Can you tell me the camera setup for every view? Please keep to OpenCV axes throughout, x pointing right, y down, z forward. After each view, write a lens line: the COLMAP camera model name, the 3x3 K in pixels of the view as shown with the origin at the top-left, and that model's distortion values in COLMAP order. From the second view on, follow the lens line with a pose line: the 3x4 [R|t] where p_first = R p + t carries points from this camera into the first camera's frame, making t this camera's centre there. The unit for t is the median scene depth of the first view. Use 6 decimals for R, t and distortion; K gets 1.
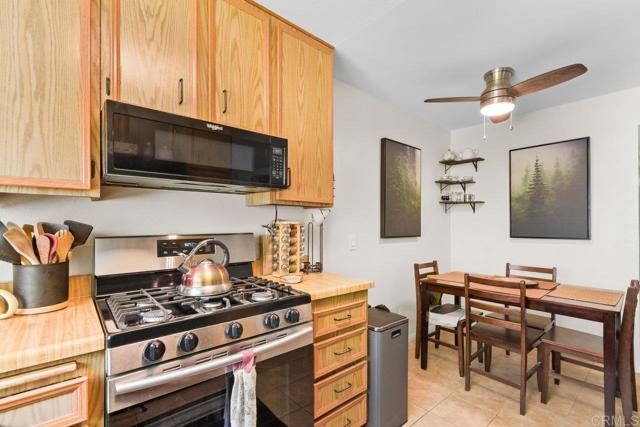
lens RADIAL K [[291.4, 0, 320.4], [0, 291.4, 223.1], [0, 0, 1]] dist [-0.002332, -0.000164]
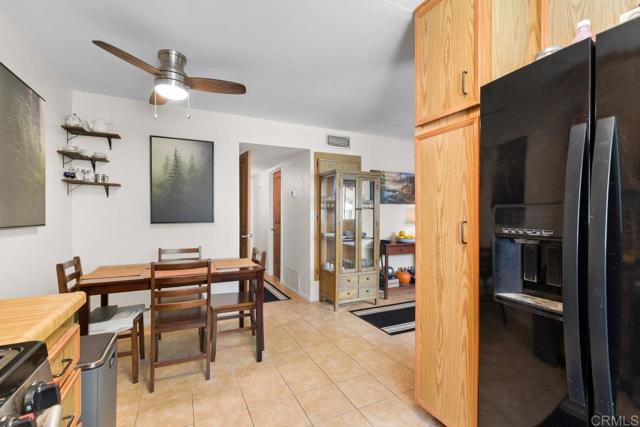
lens RADIAL K [[288.8, 0, 320.2], [0, 288.8, 216.3], [0, 0, 1]] dist [-0.000887, -0.000316]
pose [[0.256460, -0.007883, 0.966523, -0.166356], [-0.003558, 0.999952, 0.009099, 0.015510], [-0.966548, -0.005772, 0.256420, 0.200246]]
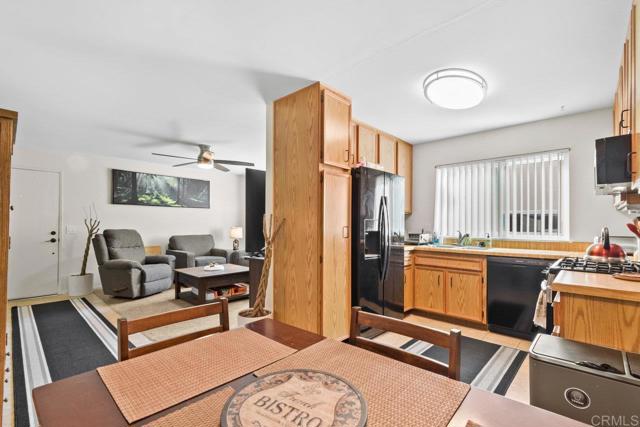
lens RADIAL K [[291.4, 0, 320.4], [0, 291.4, 223.1], [0, 0, 1]] dist [-0.002332, -0.000164]
pose [[-0.994228, -0.007074, -0.107056, 0.530785], [-0.006238, 0.999947, -0.008140, 0.024534], [0.107108, -0.007425, -0.994220, 1.013378]]
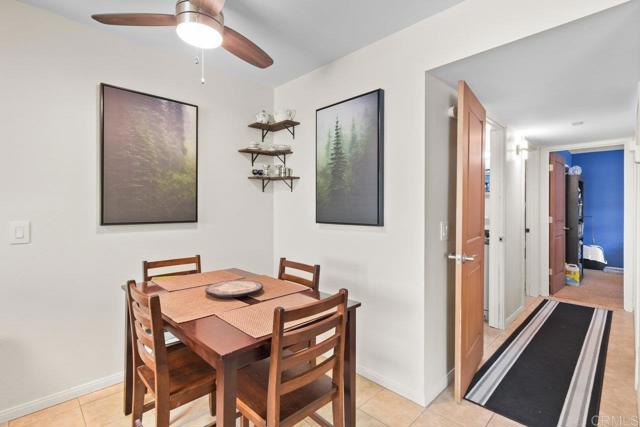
lens RADIAL K [[301.3, 0, 320.0], [0, 301.3, 213.5], [0, 0, 1]] dist [-0.000994, 0.000207]
pose [[0.997440, -0.001500, 0.071497, 0.648345], [-0.000491, 0.999613, 0.027830, 0.002192], [-0.071511, -0.027794, 0.997053, 0.209915]]
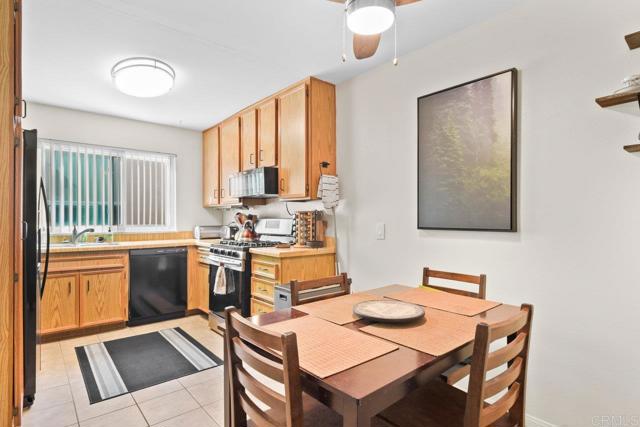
lens RADIAL K [[336.2, 0, 322.2], [0, 336.2, 220.3], [0, 0, 1]] dist [0.013078, 0.000020]
pose [[0.005652, 0.002776, -0.999980, 1.032335], [0.002462, 0.999993, 0.002790, 0.024302], [0.999981, -0.002478, 0.005645, 0.691070]]
